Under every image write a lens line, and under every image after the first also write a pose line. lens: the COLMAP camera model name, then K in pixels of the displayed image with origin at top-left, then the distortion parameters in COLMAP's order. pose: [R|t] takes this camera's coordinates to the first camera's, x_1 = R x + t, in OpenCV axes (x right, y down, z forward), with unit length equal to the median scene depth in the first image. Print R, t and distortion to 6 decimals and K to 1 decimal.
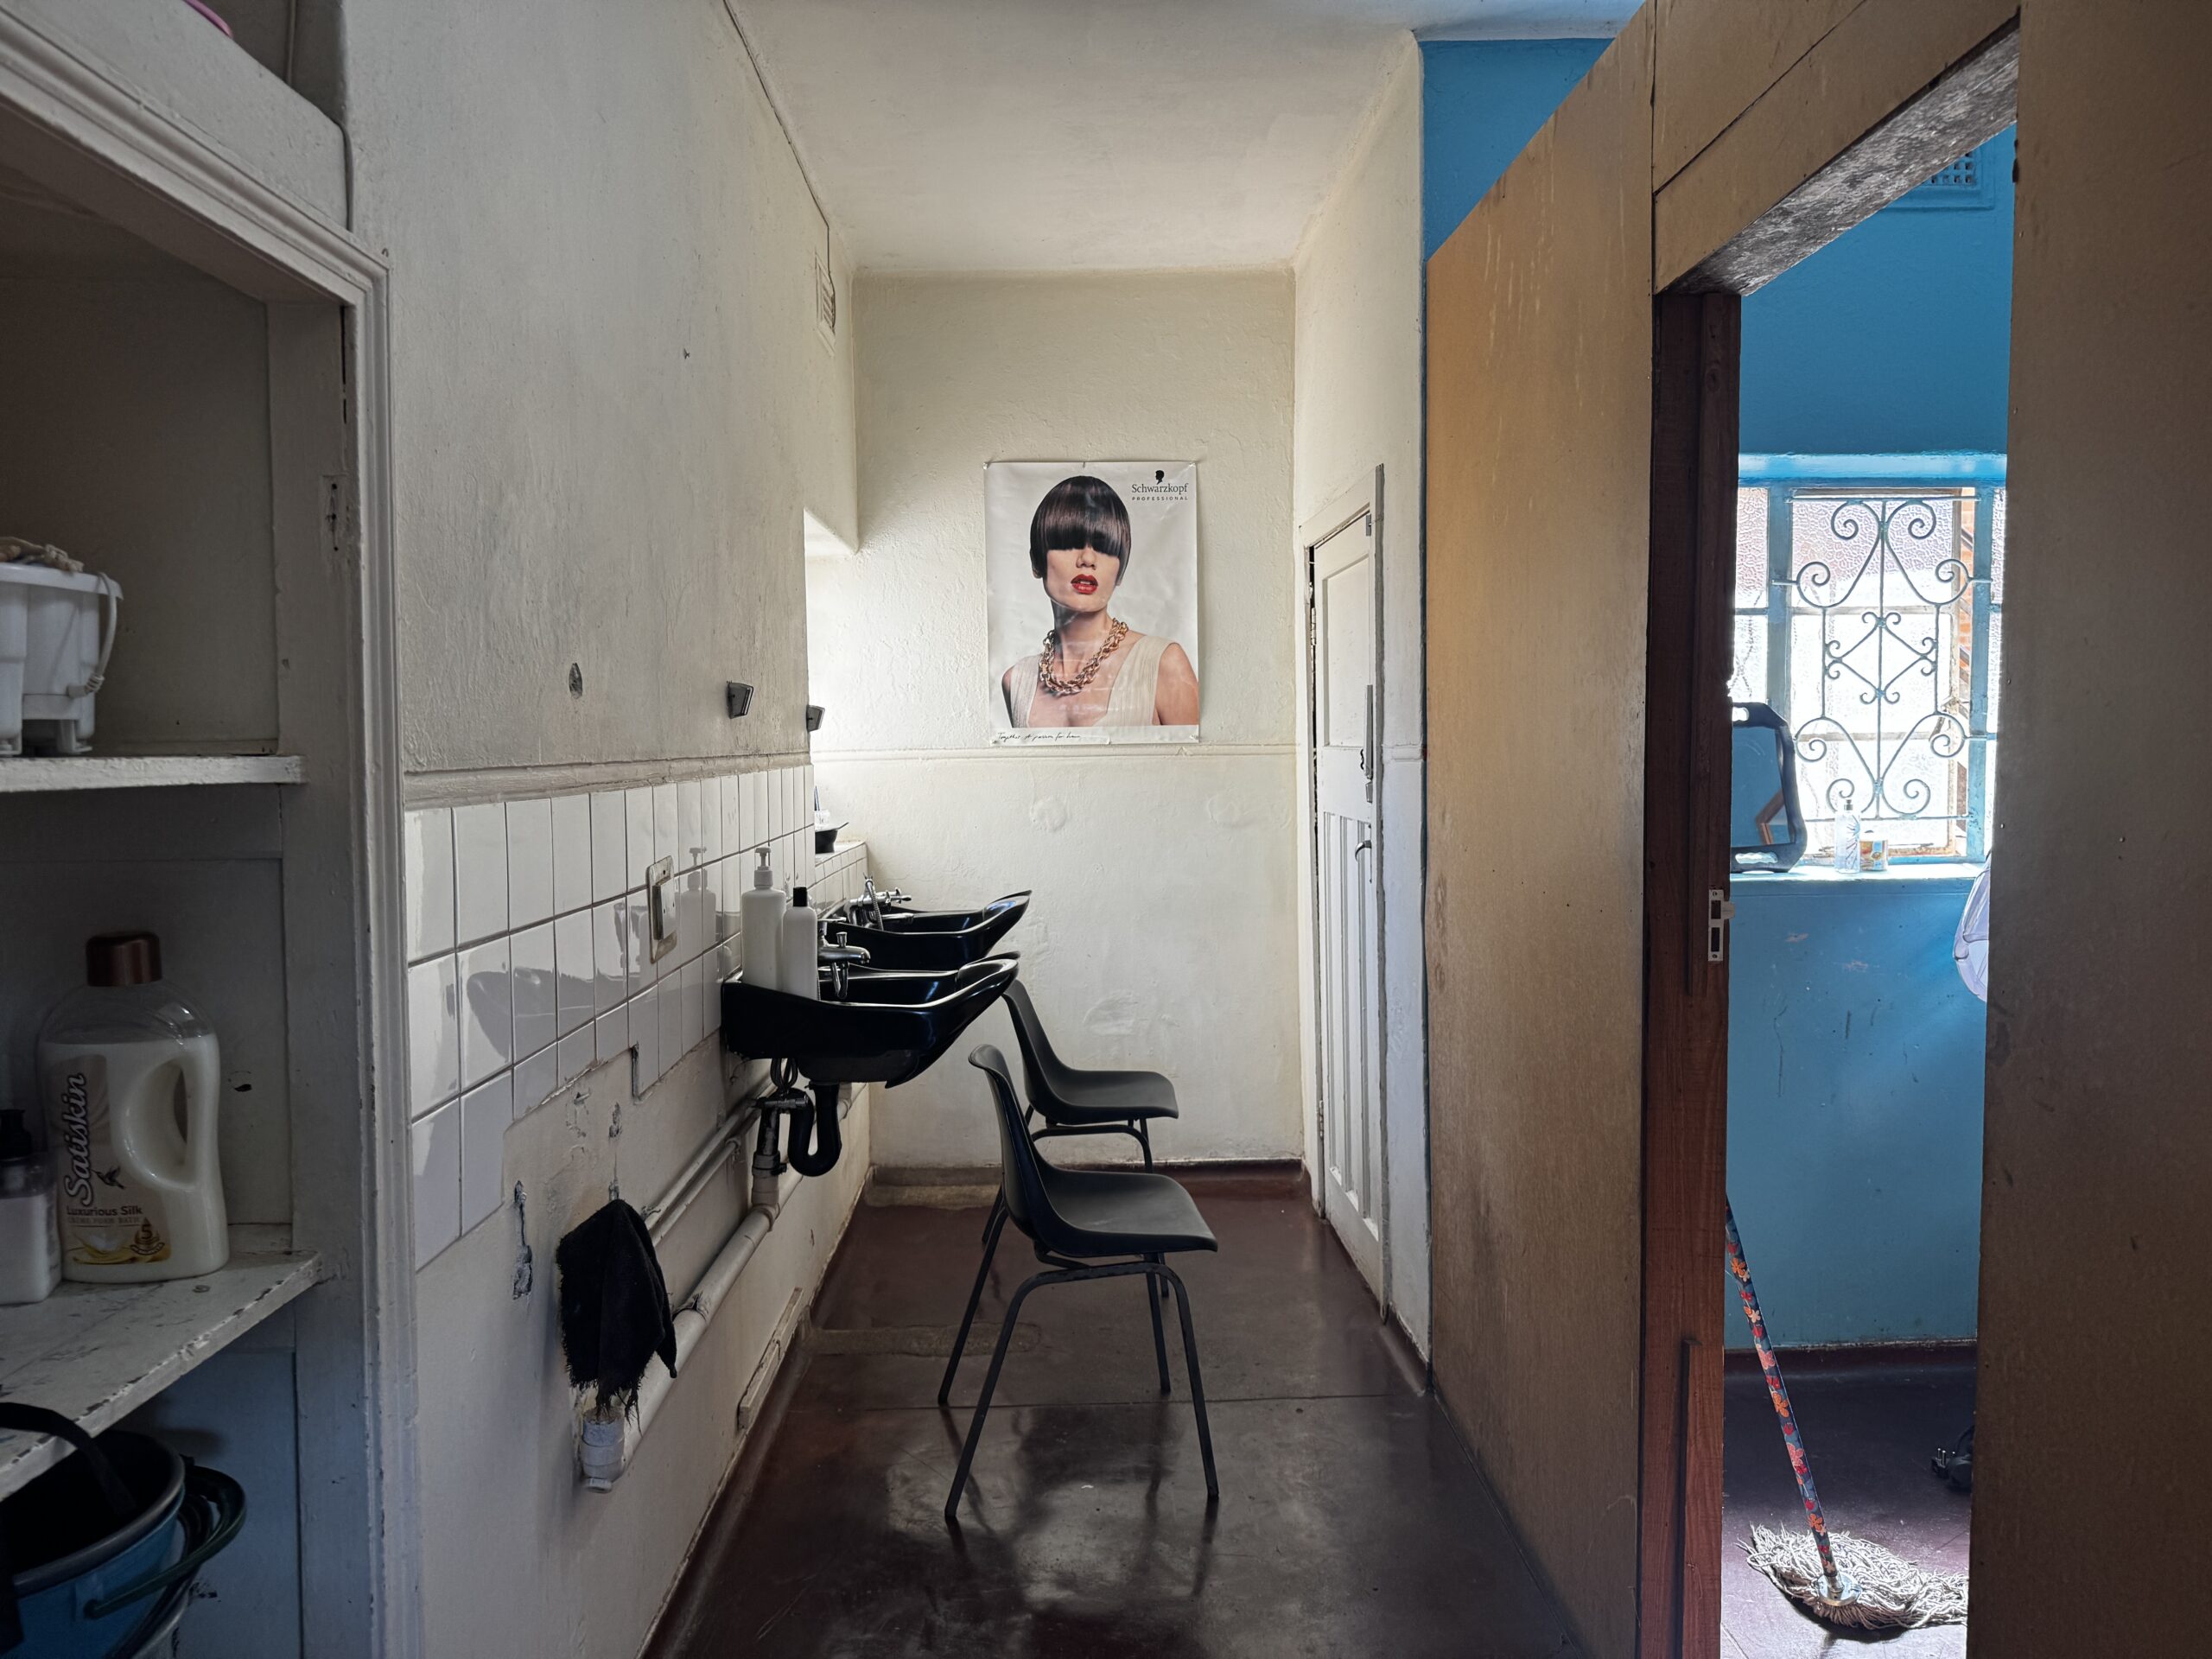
lens RADIAL K [[1550.4, 0, 1106.0], [0, 1550.4, 829.5], [0, 0, 1]] dist [0.069939, -0.085373]
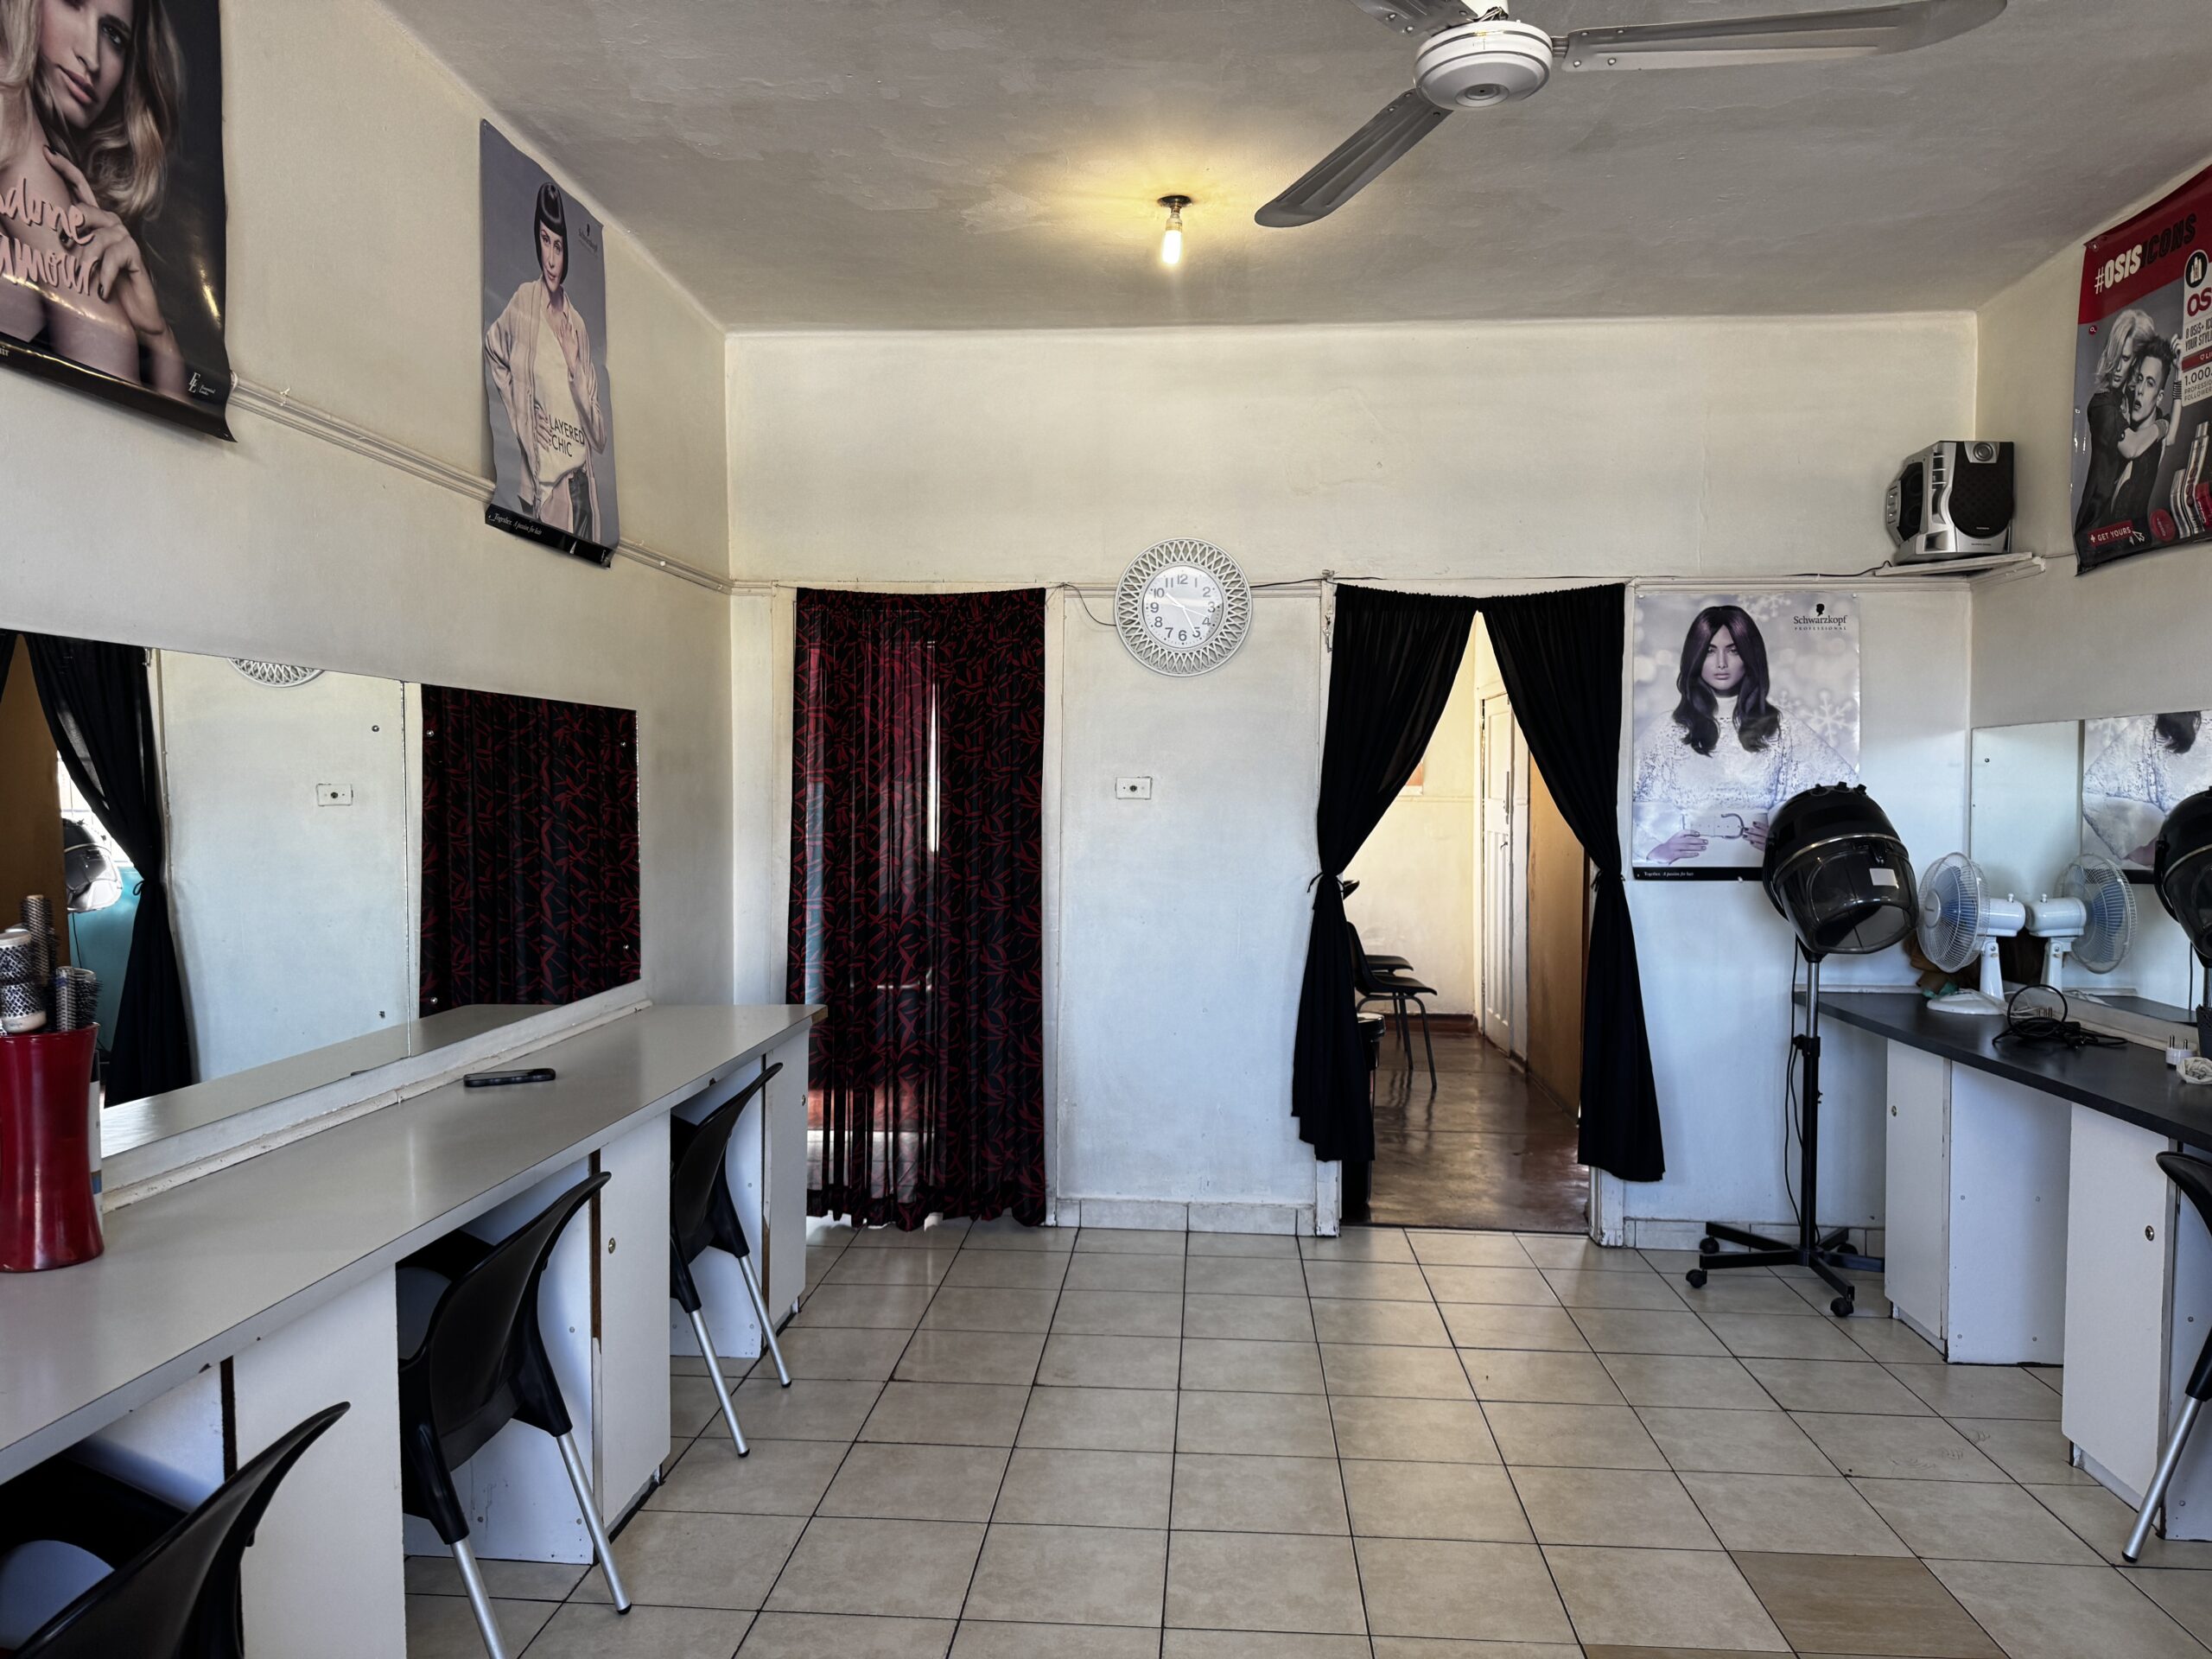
lens RADIAL K [[1550.4, 0, 1106.0], [0, 1550.4, 829.5], [0, 0, 1]] dist [0.069939, -0.085373]
pose [[0.993569, 0.021617, -0.111147, -0.147552], [-0.024852, 0.999304, -0.027805, 0.064403], [0.110469, 0.030388, 0.993415, -1.234399]]
